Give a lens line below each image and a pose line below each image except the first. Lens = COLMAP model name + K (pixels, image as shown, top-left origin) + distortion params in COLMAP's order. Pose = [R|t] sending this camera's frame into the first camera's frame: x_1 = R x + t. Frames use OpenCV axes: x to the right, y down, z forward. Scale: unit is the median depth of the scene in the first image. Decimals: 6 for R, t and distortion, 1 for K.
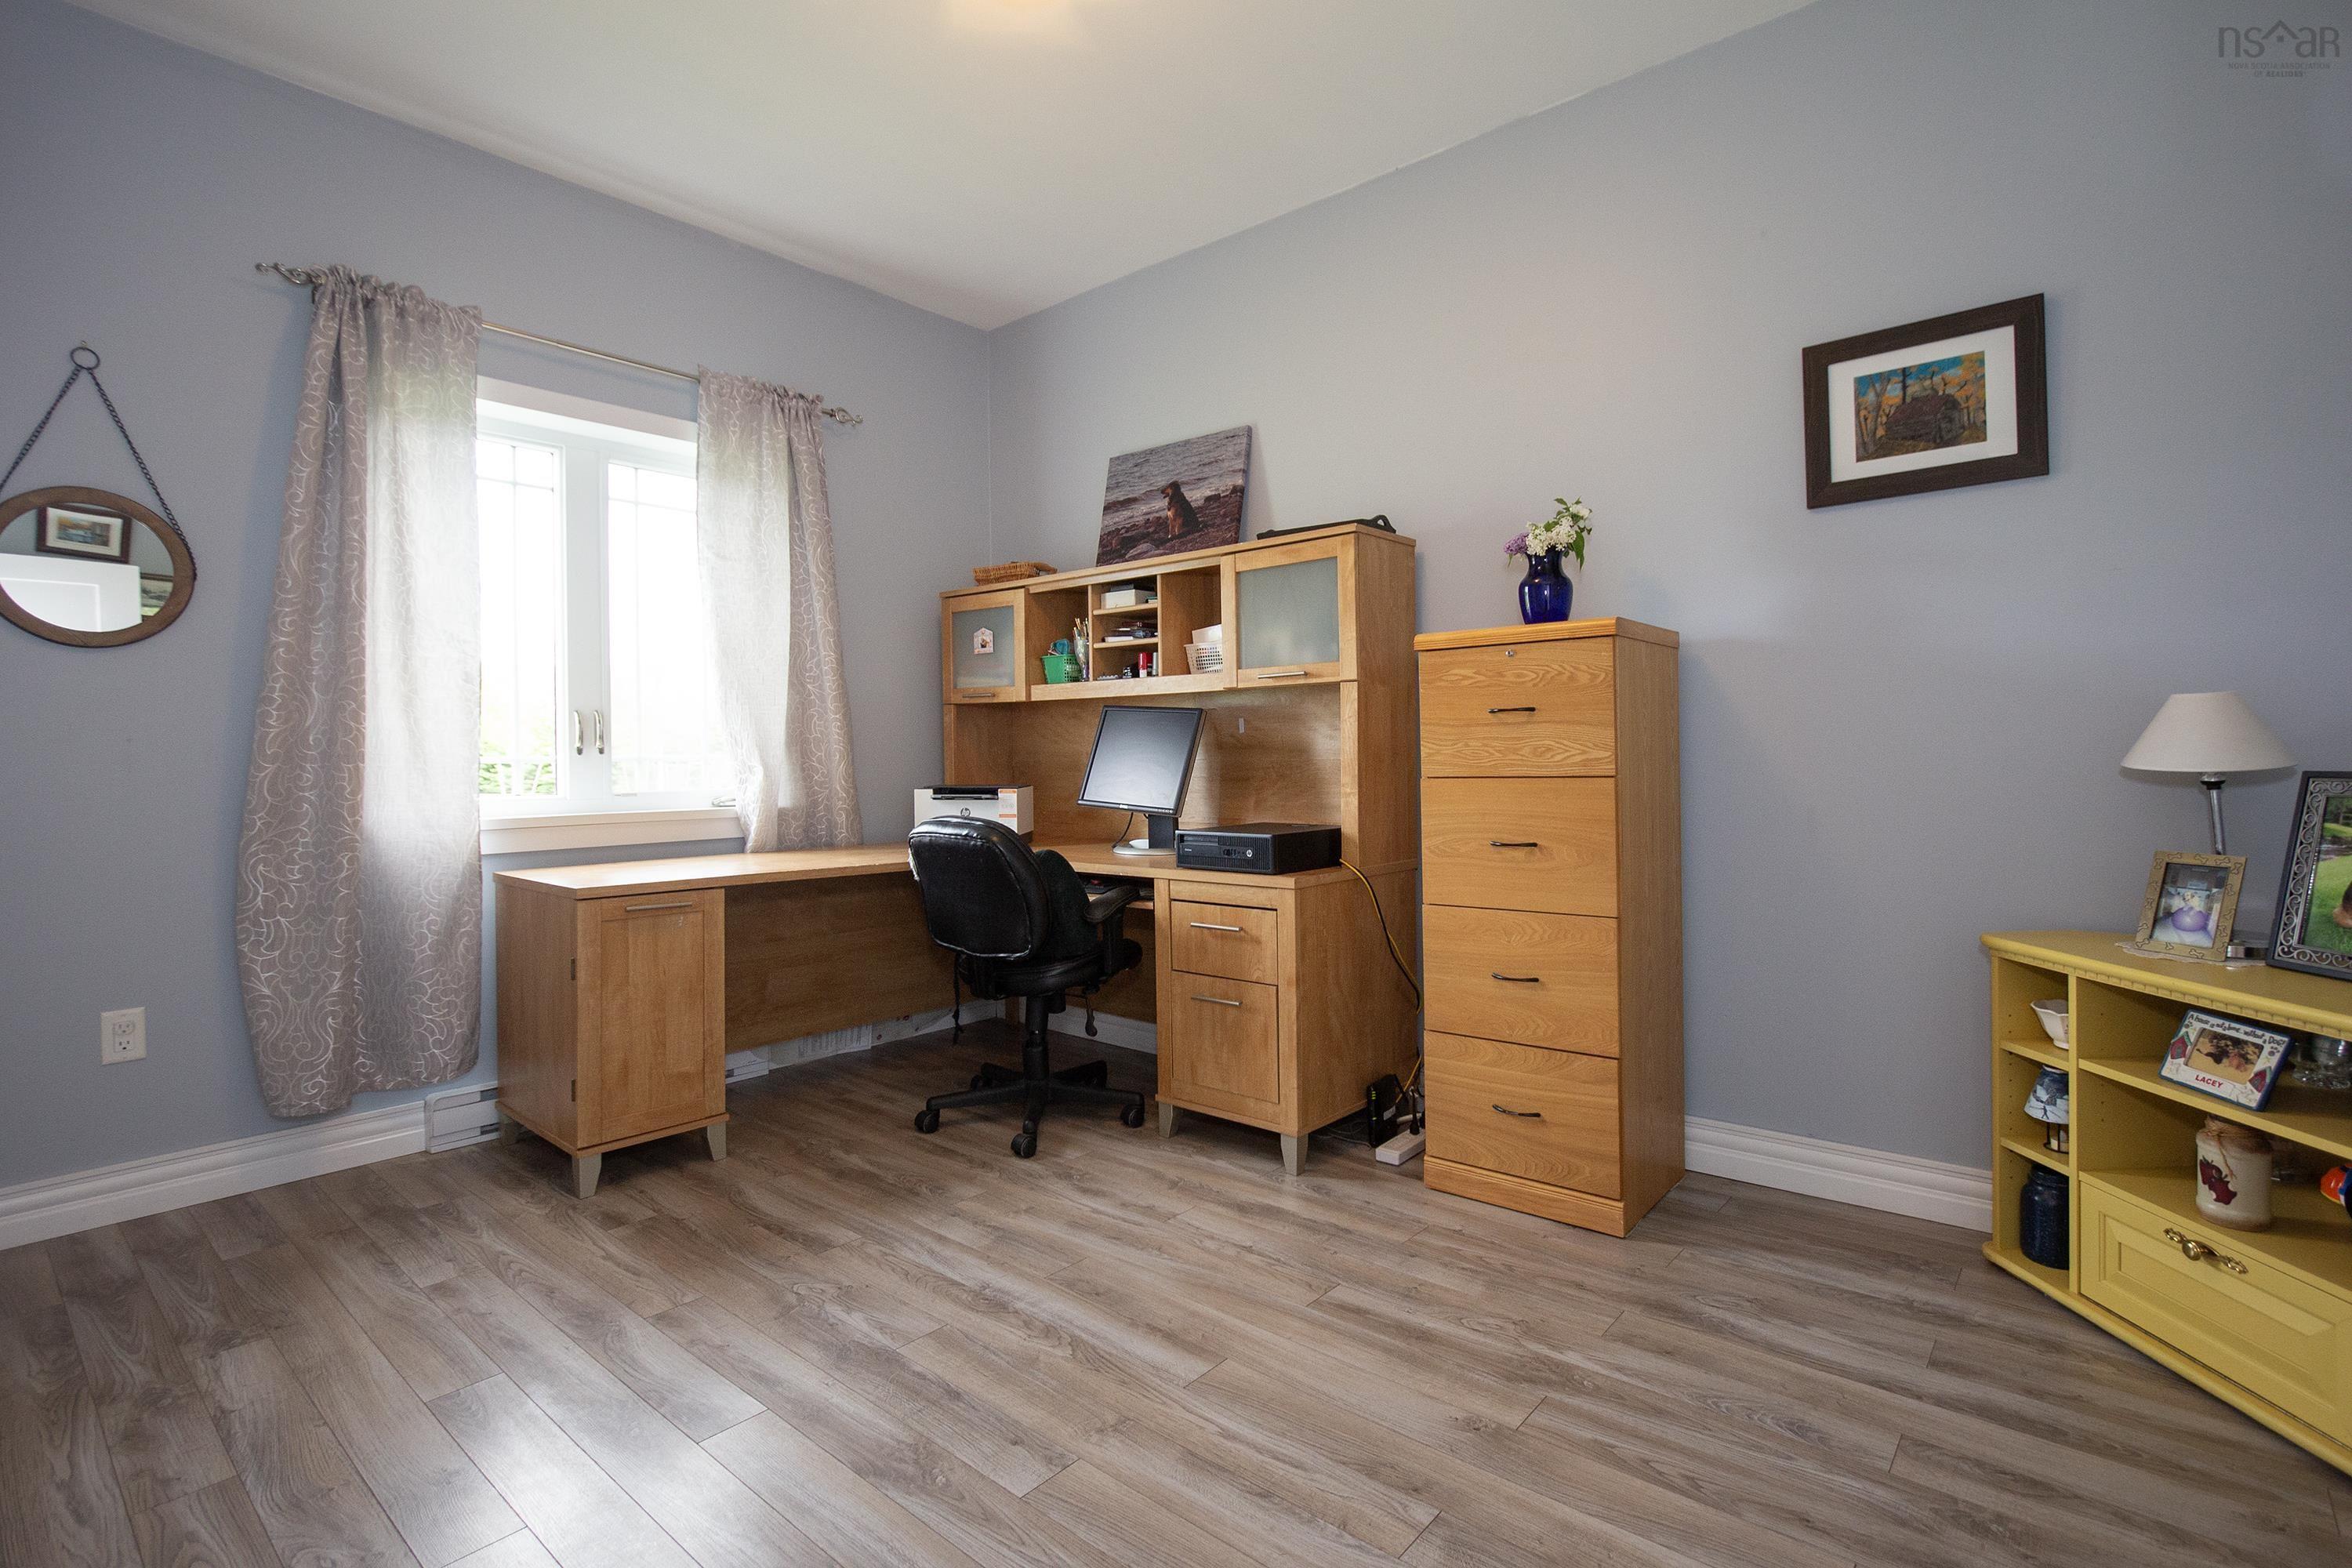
lens RADIAL K [[1126.6, 0, 1180.1], [0, 1126.6, 769.8], [0, 0, 1]] dist [-0.001818, 0.001943]
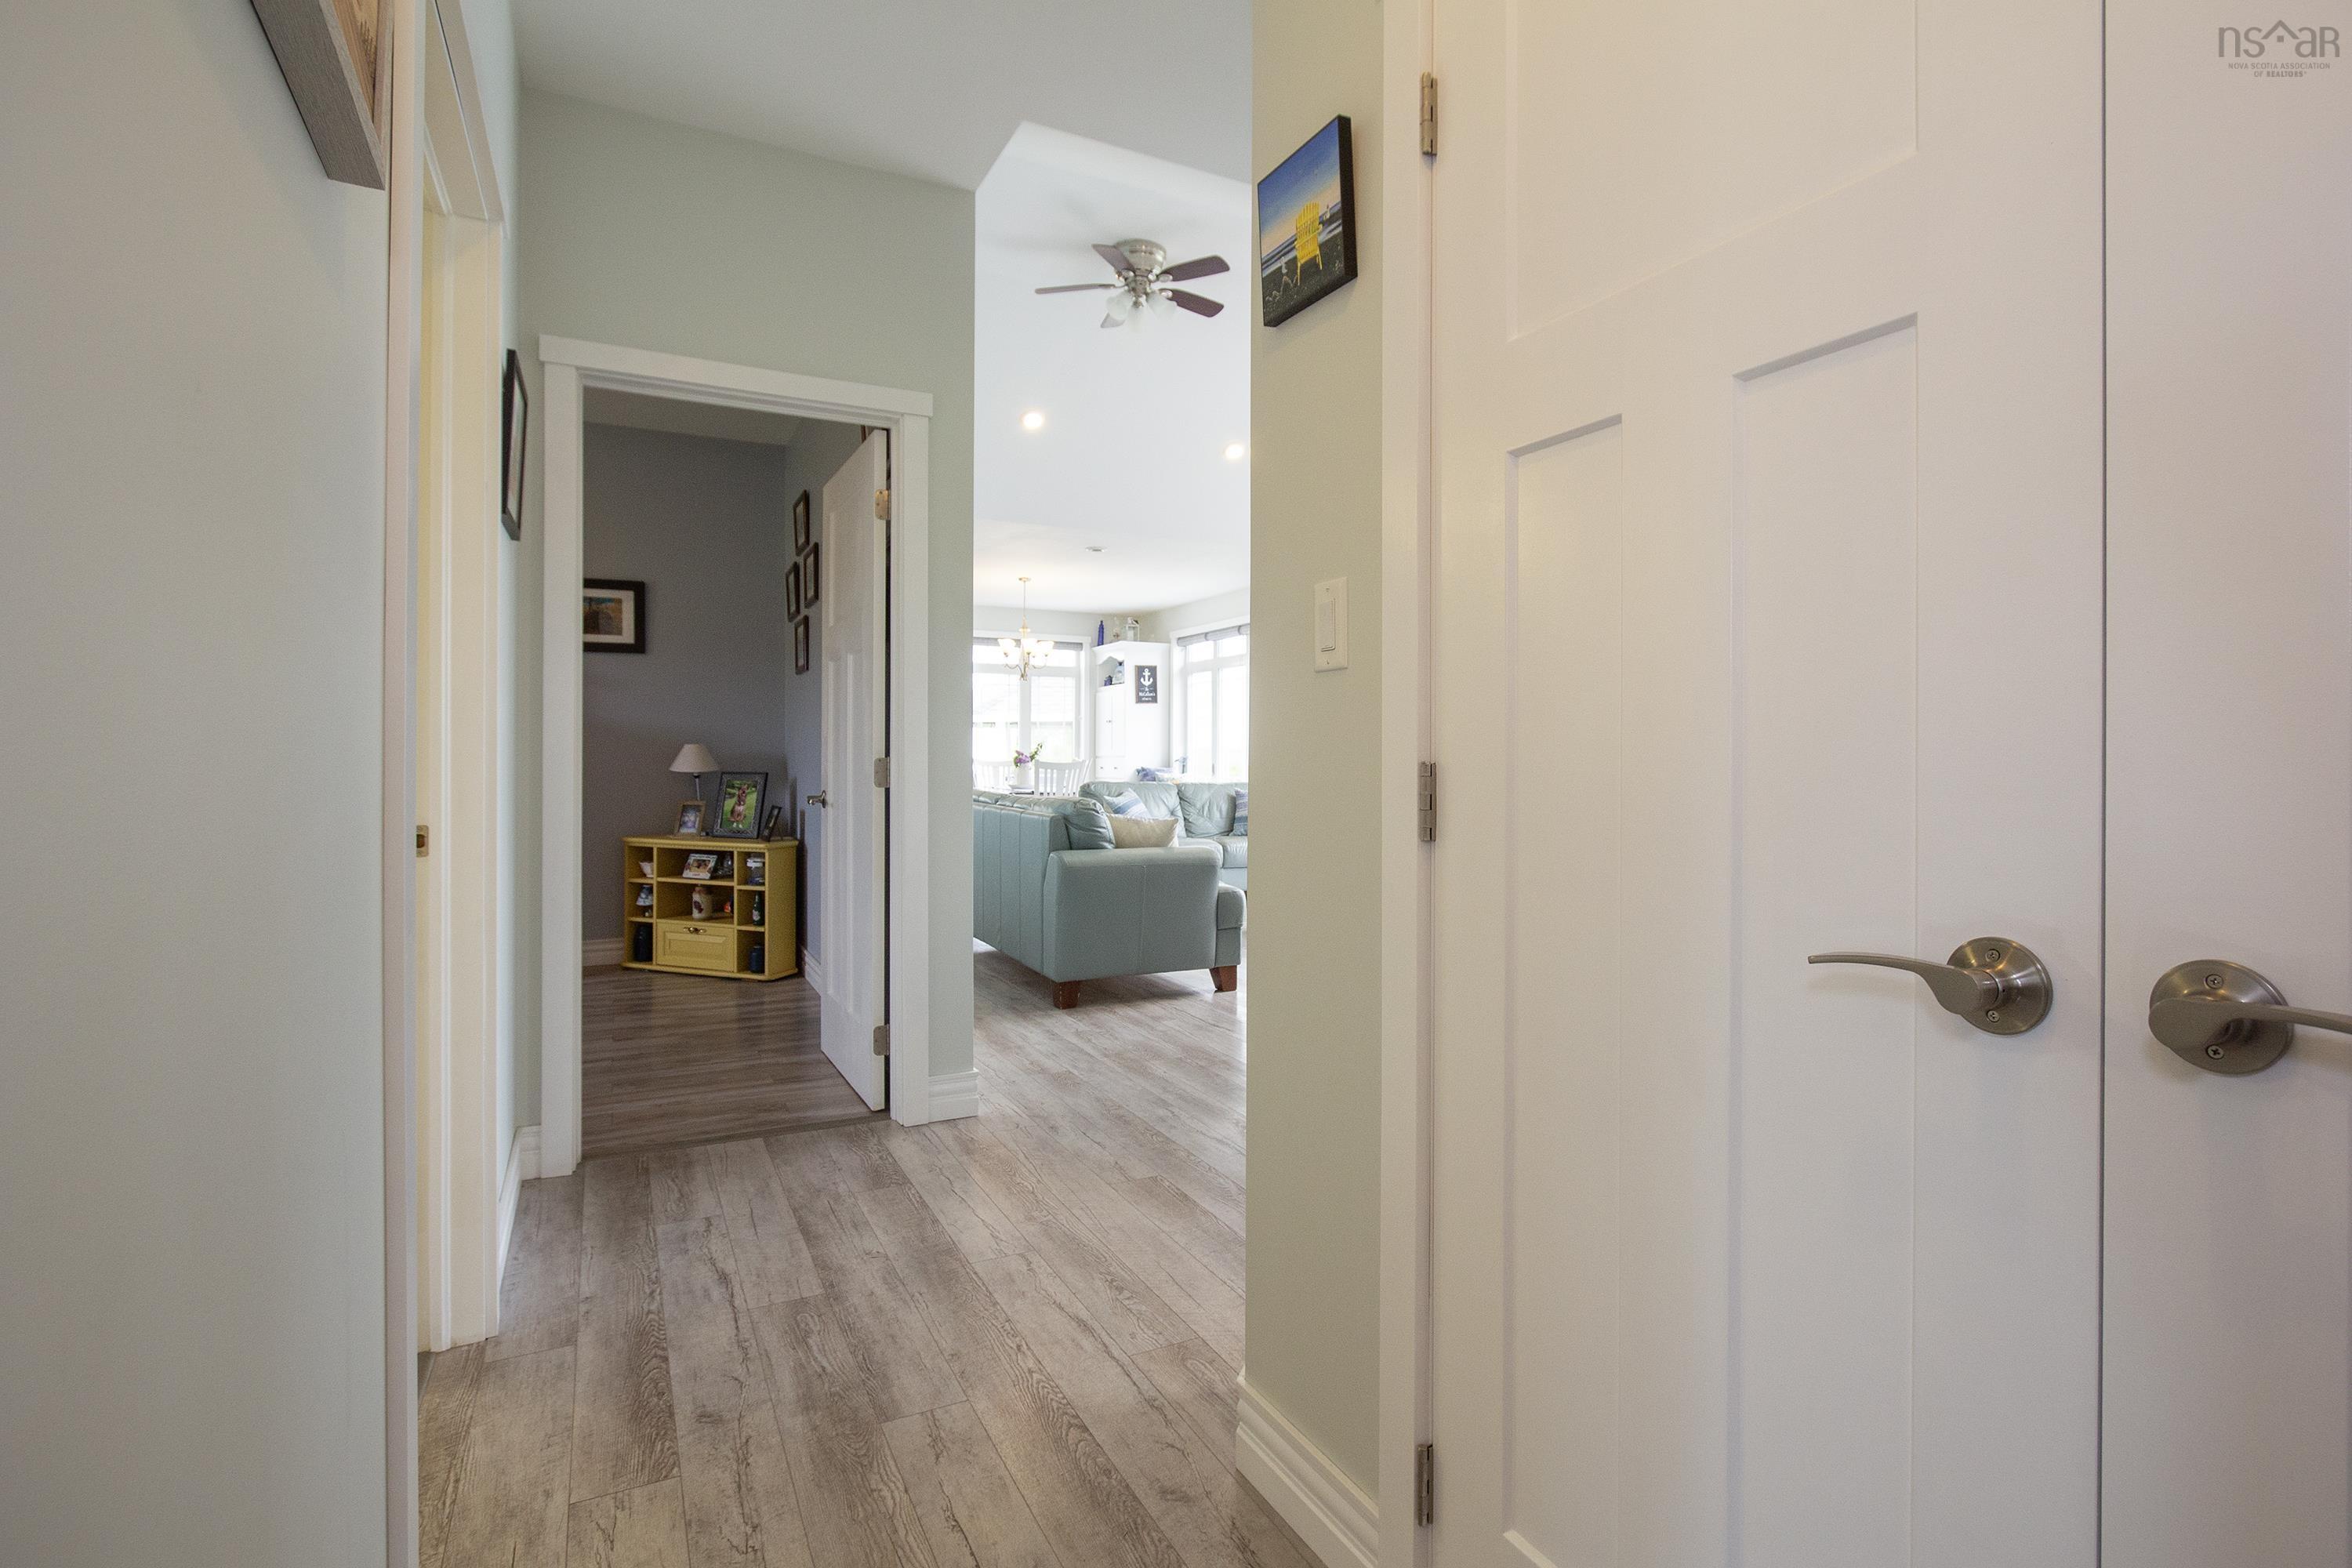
lens RADIAL K [[1126.6, 0, 1170.9], [0, 1126.6, 764.7], [0, 0, 1]] dist [-0.001818, 0.001943]
pose [[0.381478, 0.012735, 0.924290, -0.907884], [-0.007357, 0.999915, -0.010740, 0.003275], [-0.924349, -0.002703, 0.381539, -0.862897]]
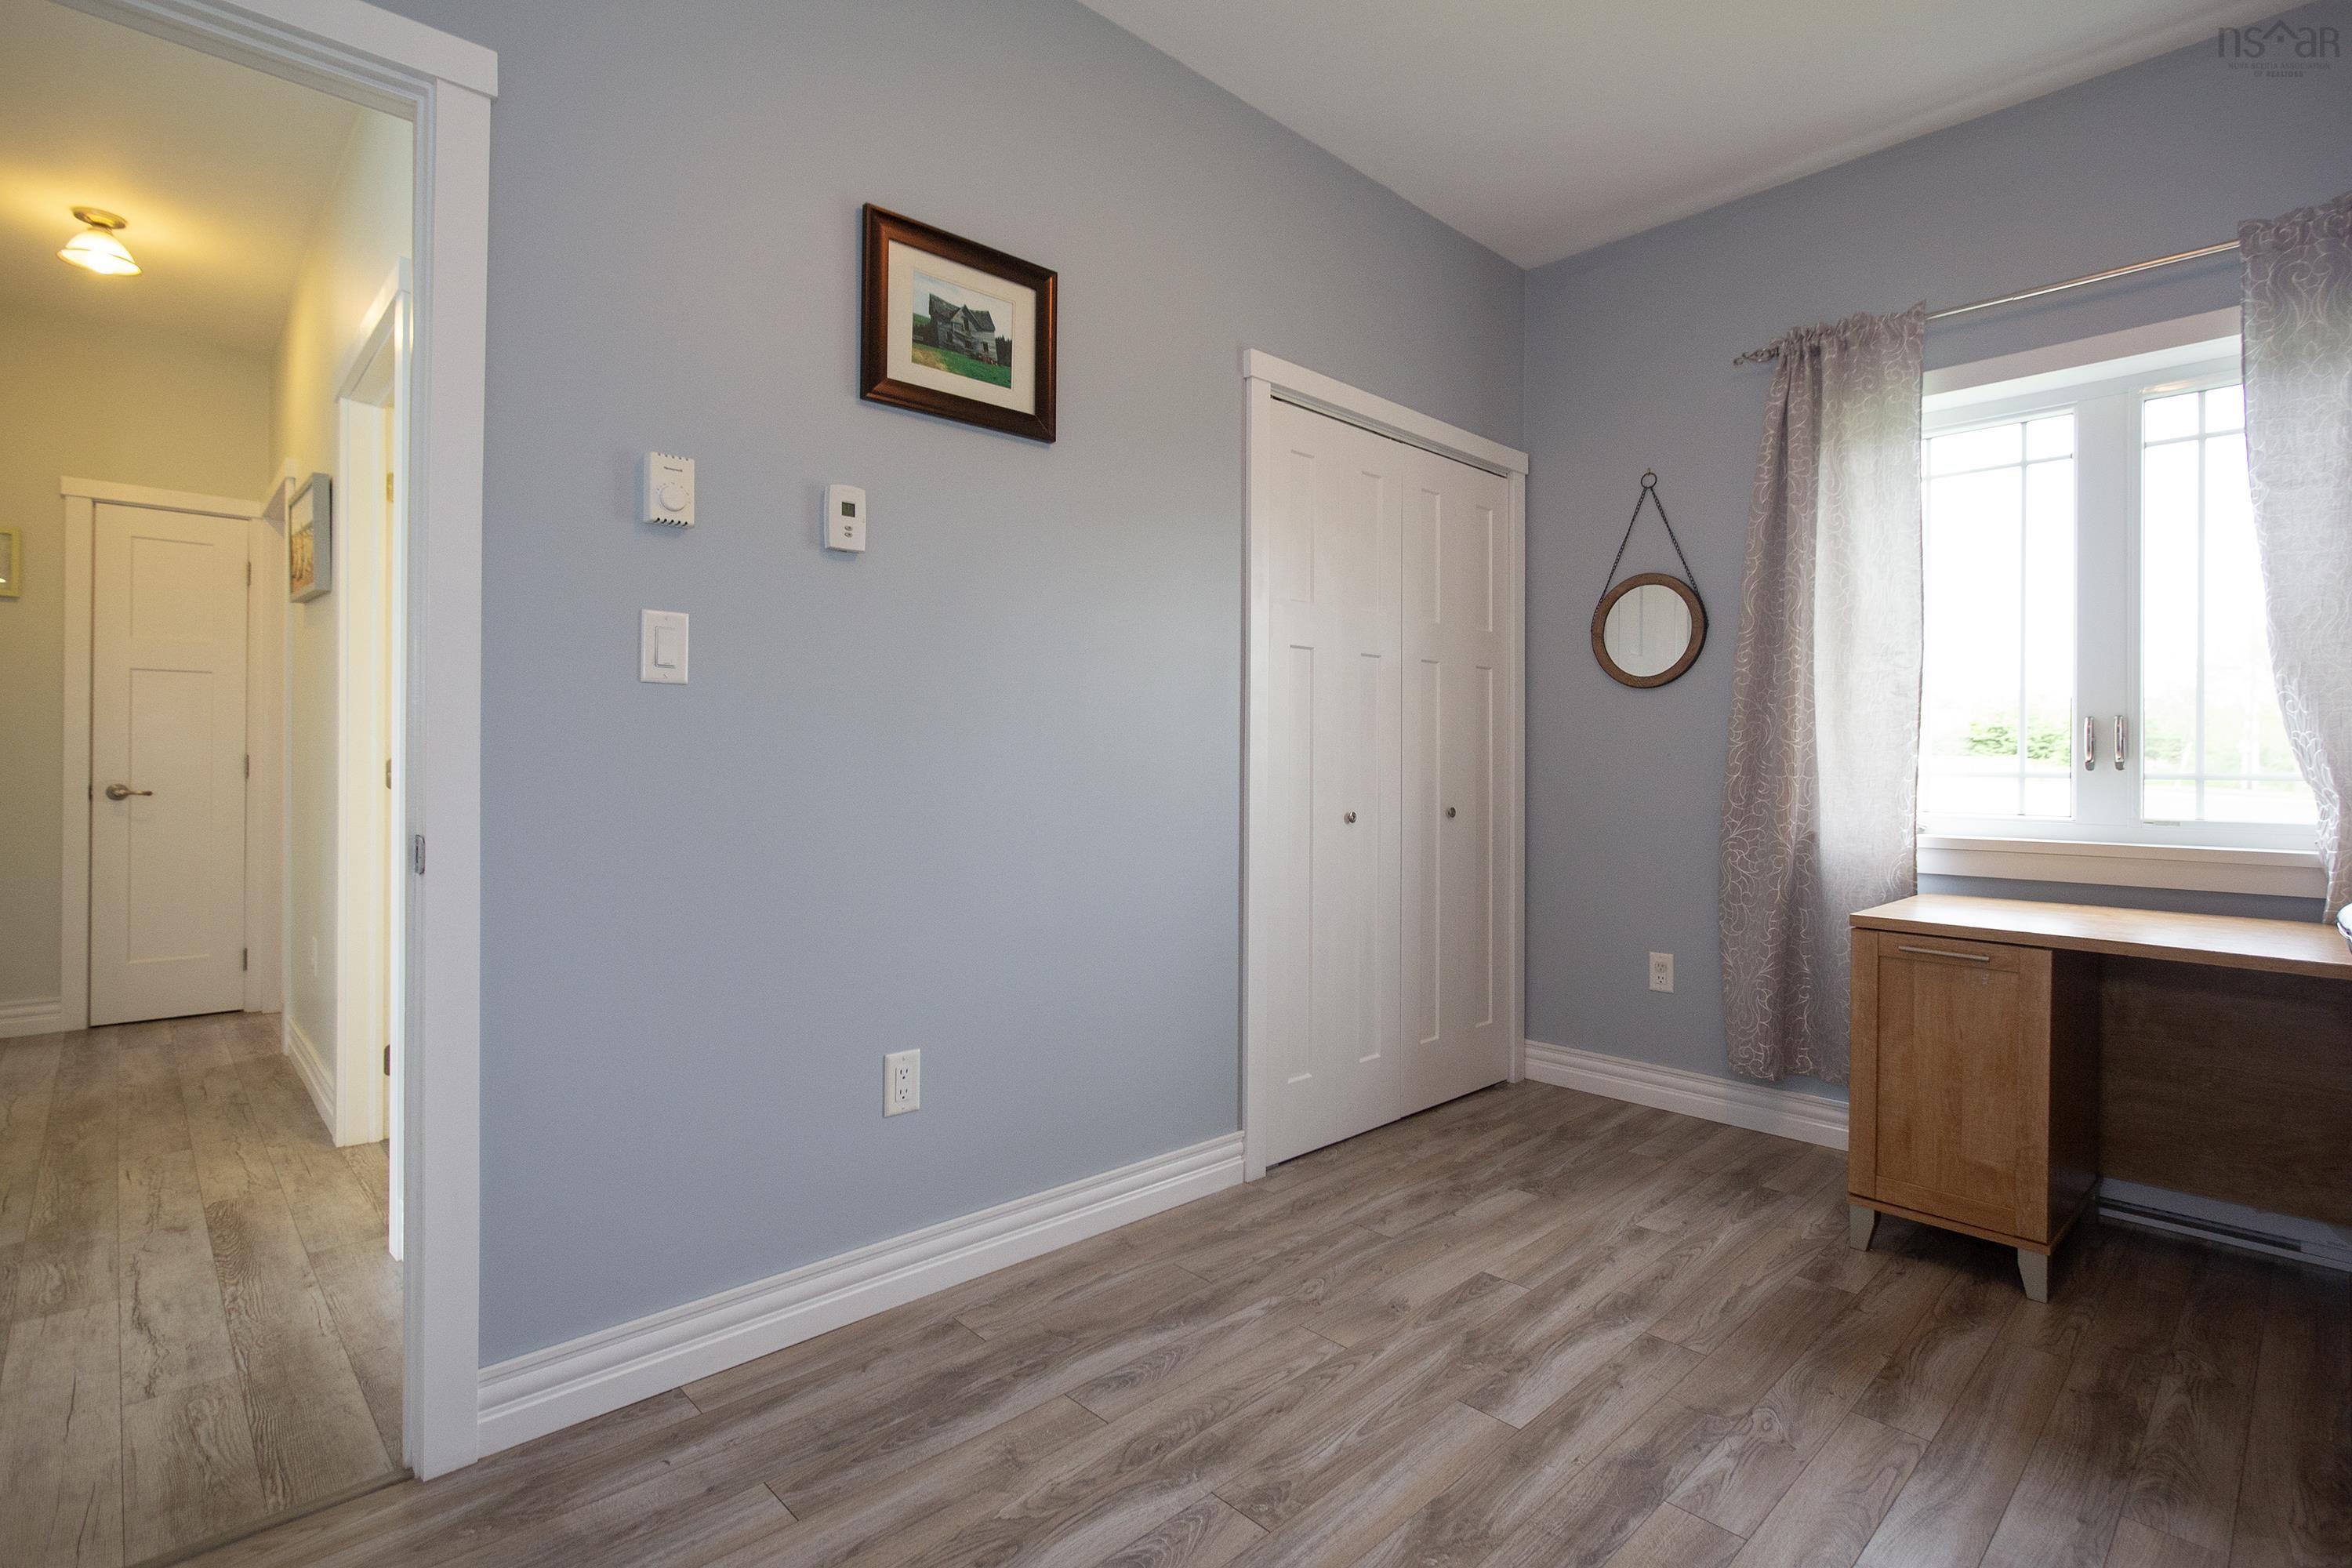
lens RADIAL K [[1126.6, 0, 1191.1], [0, 1126.6, 766.1], [0, 0, 1]] dist [-0.001818, 0.001943]
pose [[-0.090608, 0.017125, -0.995739, 0.504254], [-0.015157, 0.999713, 0.018572, -0.030978], [0.995771, 0.016775, -0.090322, 0.607898]]
